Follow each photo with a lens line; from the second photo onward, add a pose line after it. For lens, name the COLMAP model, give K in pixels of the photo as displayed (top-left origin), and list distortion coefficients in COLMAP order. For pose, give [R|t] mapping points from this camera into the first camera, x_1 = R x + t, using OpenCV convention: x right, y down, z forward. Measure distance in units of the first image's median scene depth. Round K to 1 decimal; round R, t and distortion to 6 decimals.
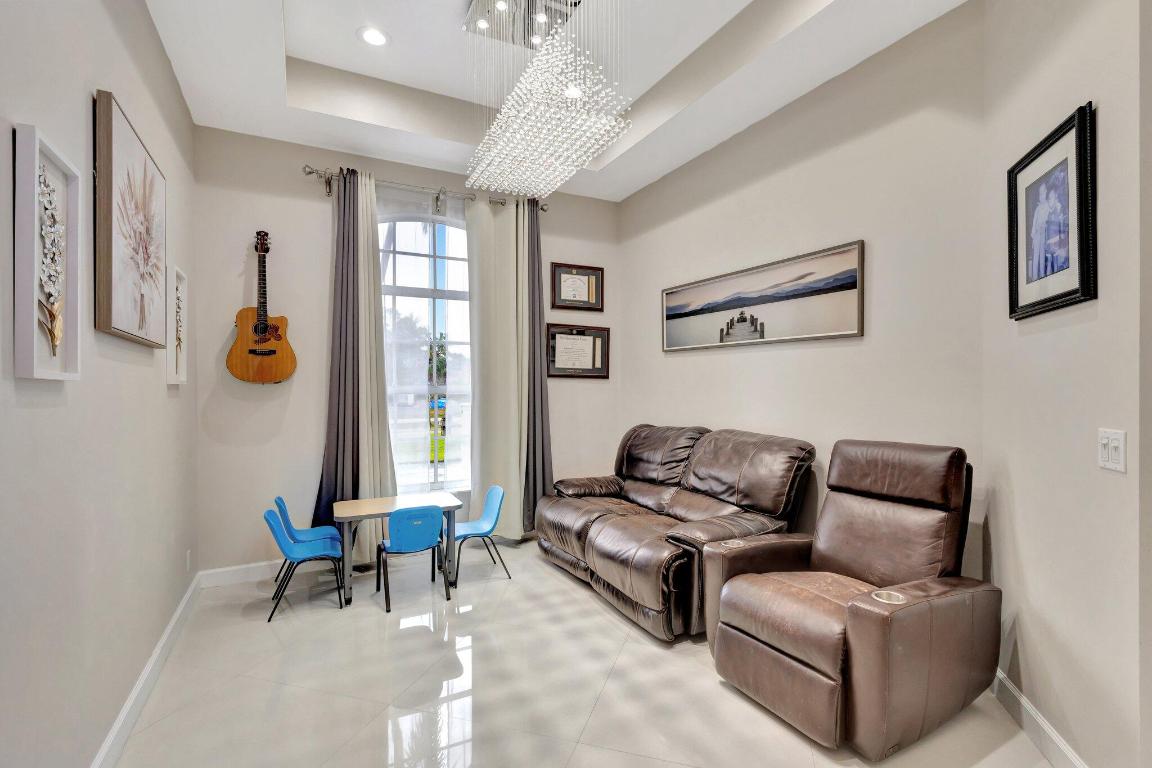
lens RADIAL K [[536.7, 0, 580.0], [0, 536.7, 390.5], [0, 0, 1]] dist [0.011652, -0.001751]
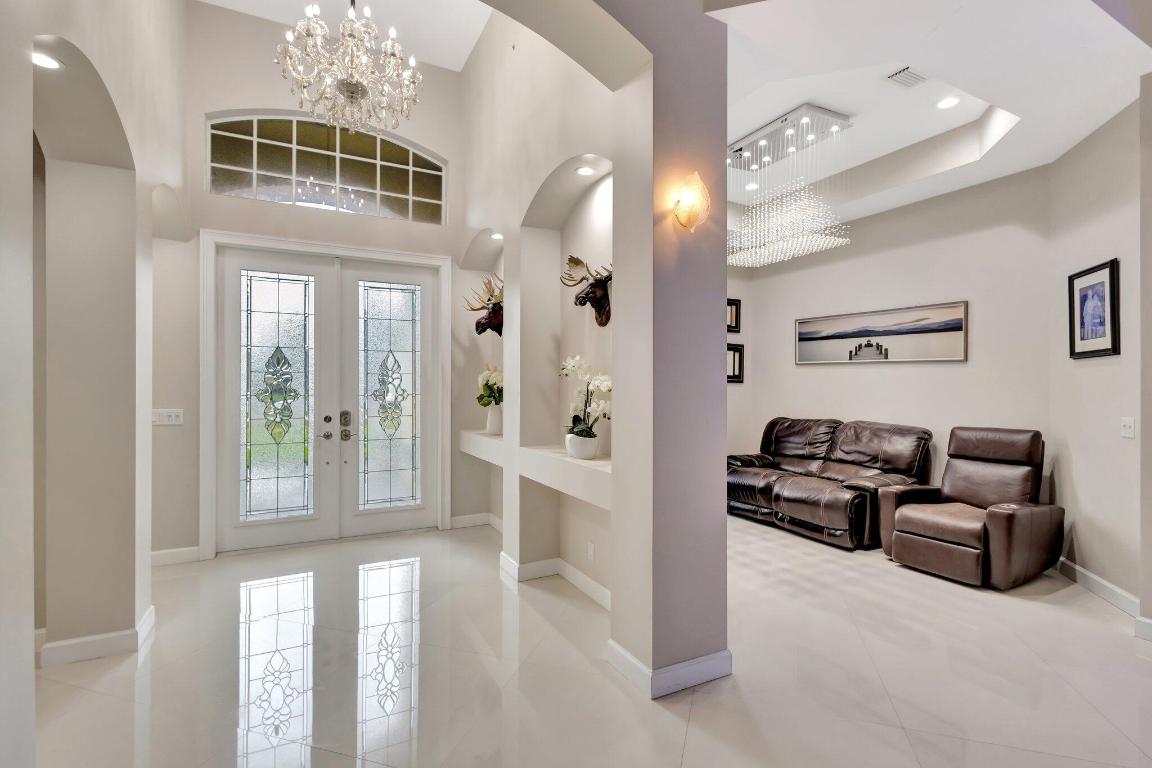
lens RADIAL K [[536.7, 0, 579.2], [0, 536.7, 383.9], [0, 0, 1]] dist [0.011652, -0.001751]
pose [[0.999933, 0.005239, -0.010311, -0.695106], [-0.005249, 0.999986, -0.000890, -0.031943], [0.010306, 0.000944, 0.999946, -0.695552]]
